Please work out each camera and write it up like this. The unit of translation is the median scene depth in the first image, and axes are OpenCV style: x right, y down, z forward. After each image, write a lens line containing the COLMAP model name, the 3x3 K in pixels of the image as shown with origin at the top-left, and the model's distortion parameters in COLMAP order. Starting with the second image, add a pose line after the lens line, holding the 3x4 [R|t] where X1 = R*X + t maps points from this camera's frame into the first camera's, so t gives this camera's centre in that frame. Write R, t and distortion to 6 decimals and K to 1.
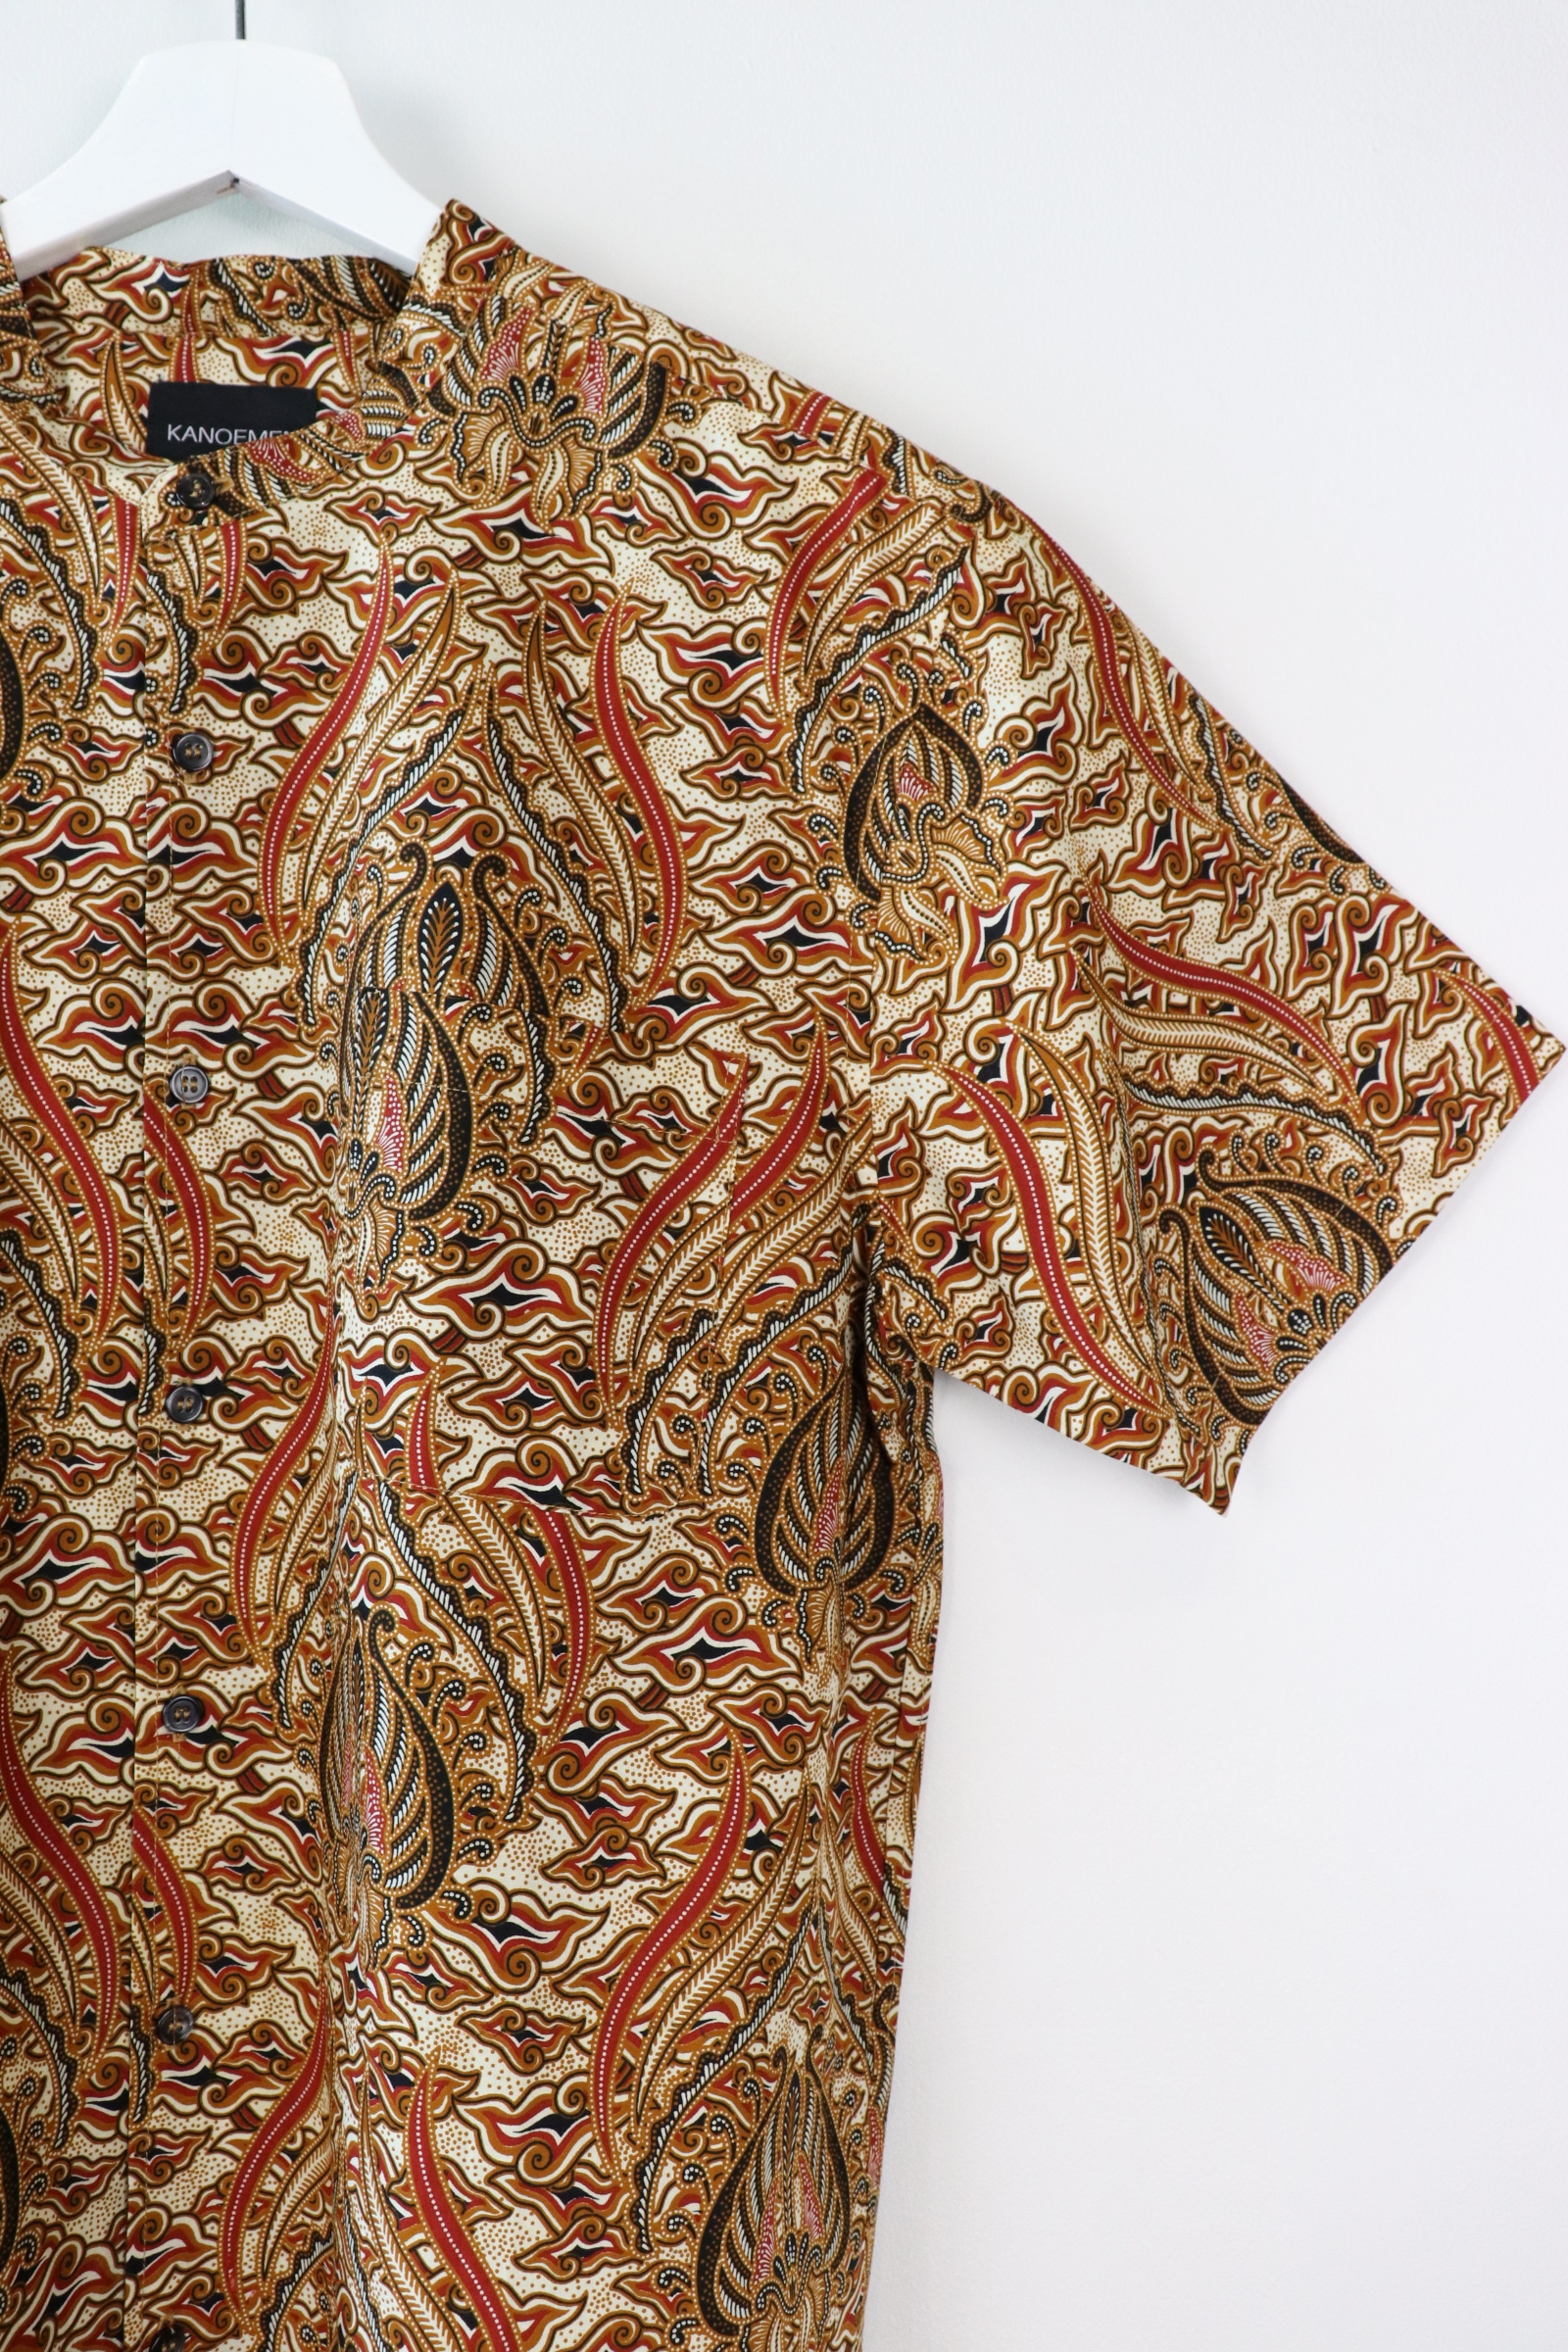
lens RADIAL K [[1882.0, 0, 777.1], [0, 1882.0, 1158.5], [0, 0, 1]] dist [-0.184905, 0.147835]
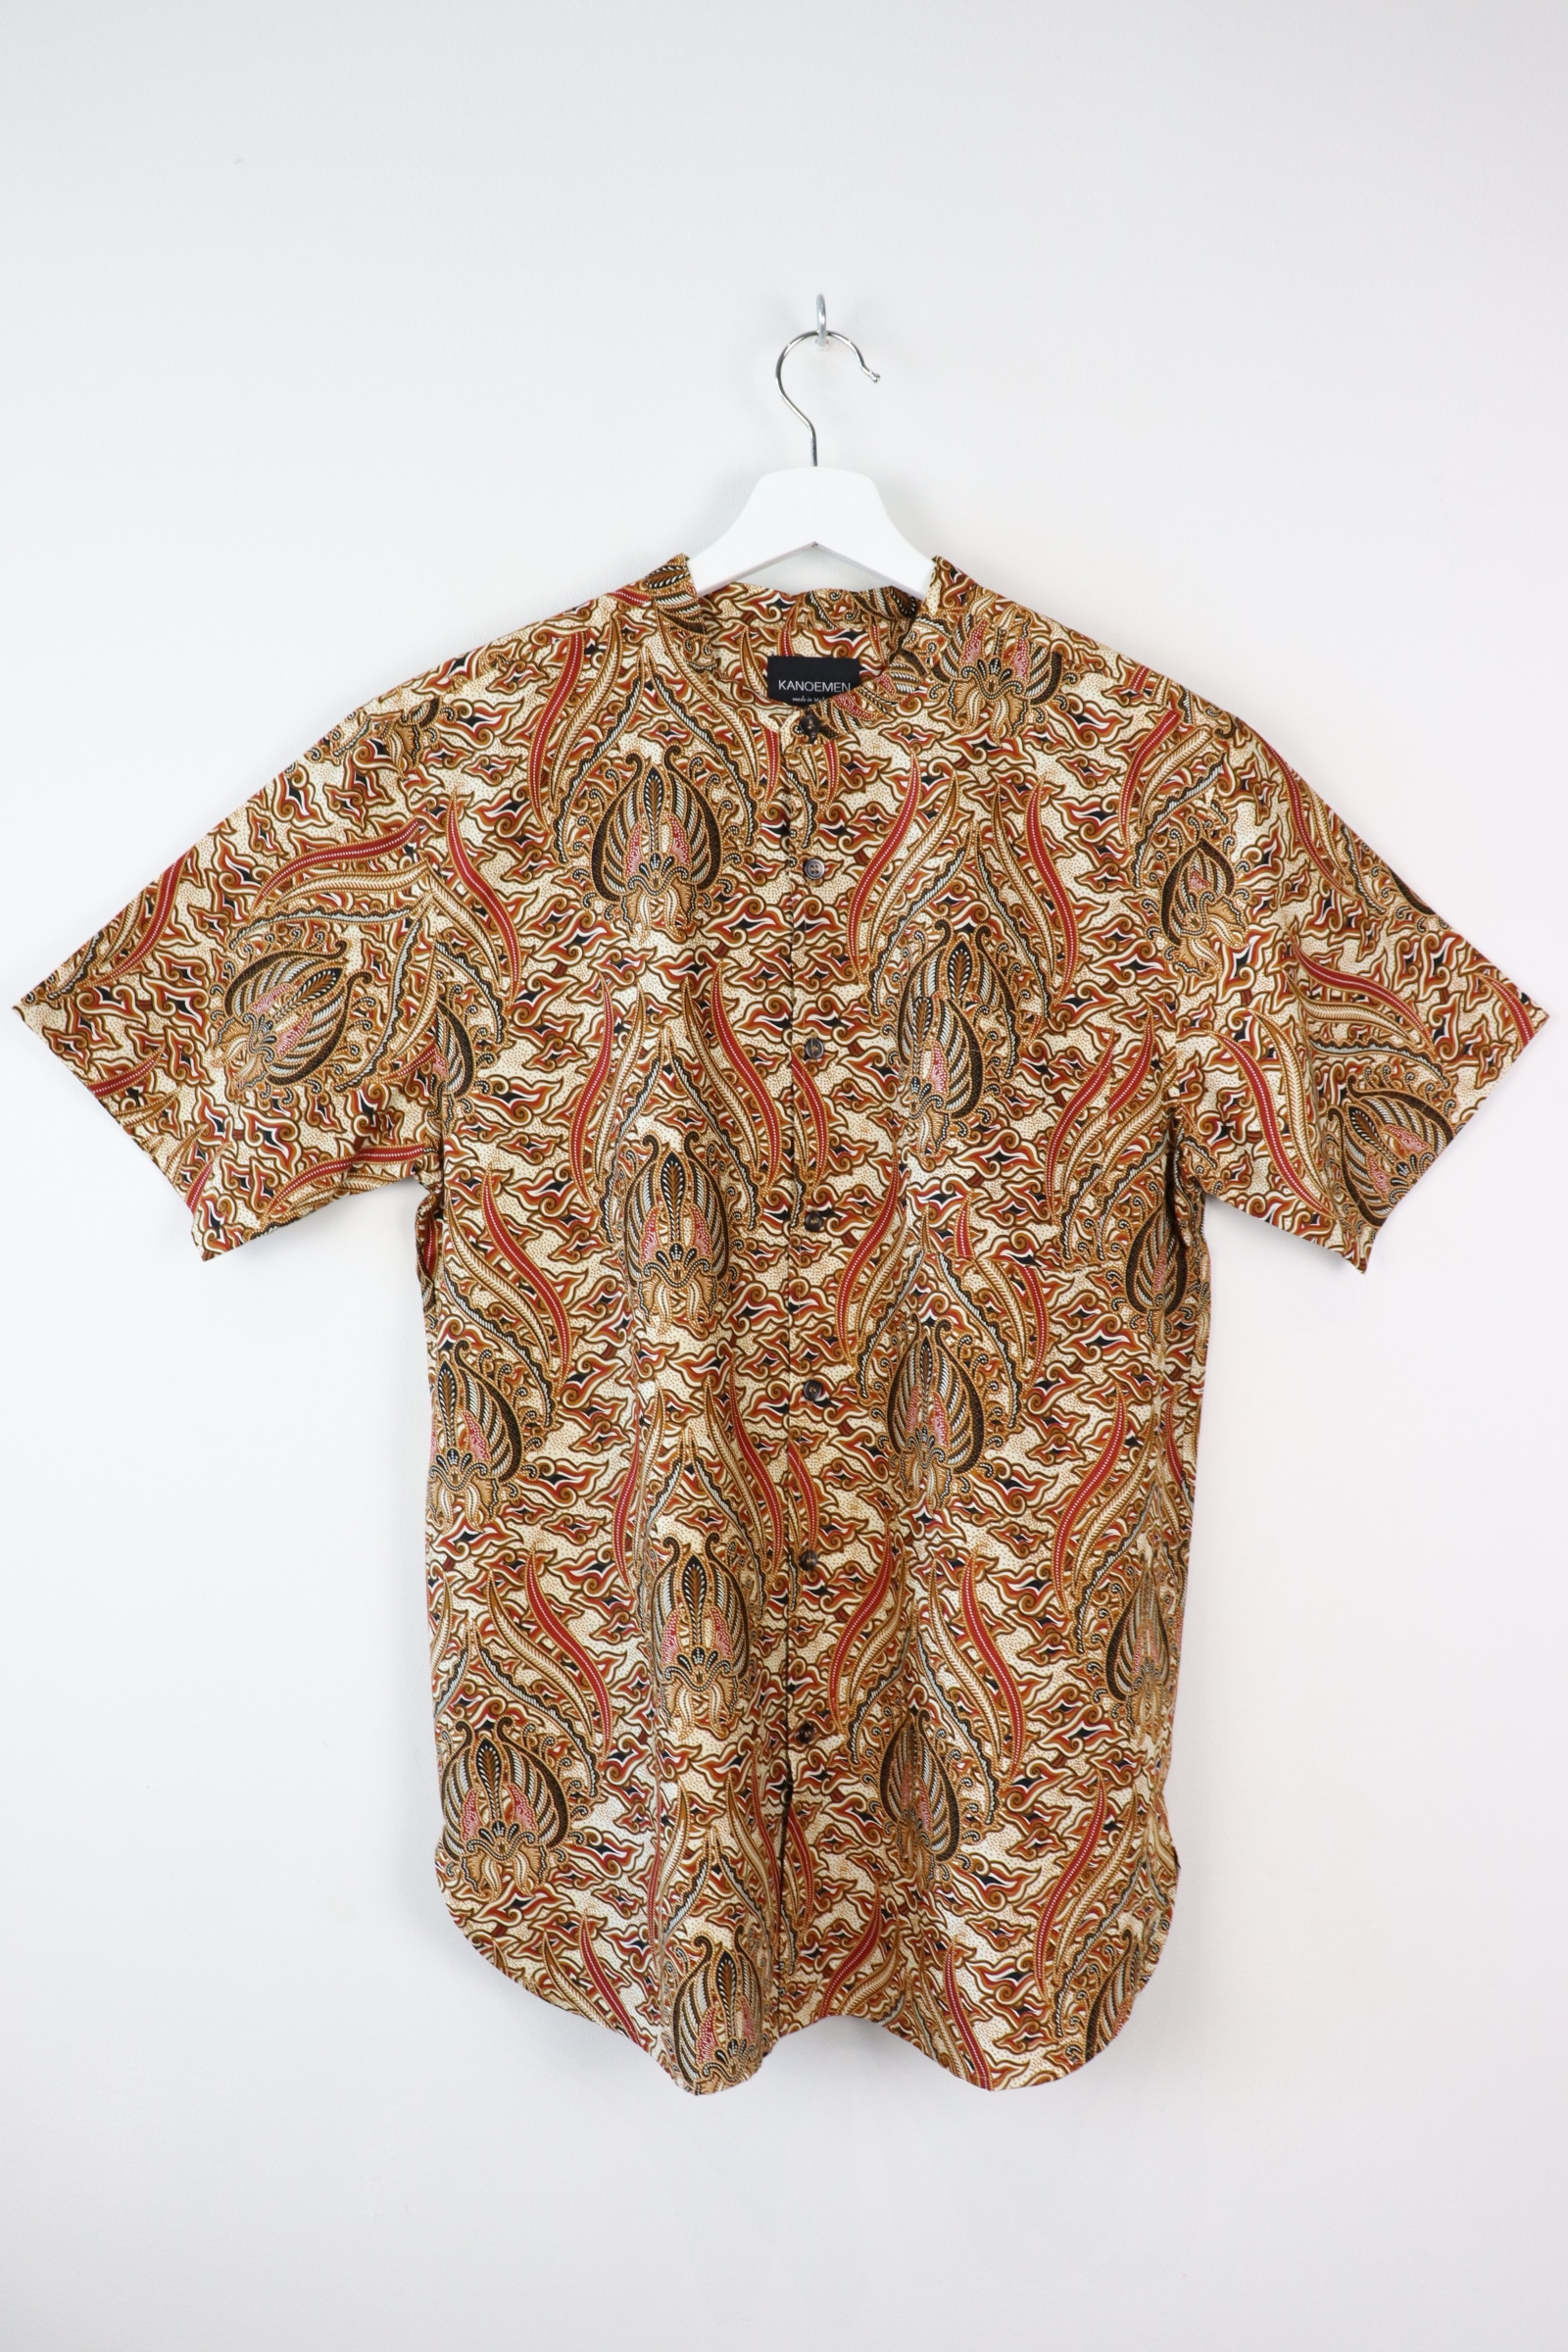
lens RADIAL K [[1882.0, 0, 777.1], [0, 1882.0, 1158.5], [0, 0, 1]] dist [-0.184905, 0.147835]
pose [[0.999654, -0.017004, -0.020093, -0.318111], [0.017731, 0.999174, 0.036561, 0.000289], [0.019455, -0.036905, 0.999129, -0.884782]]
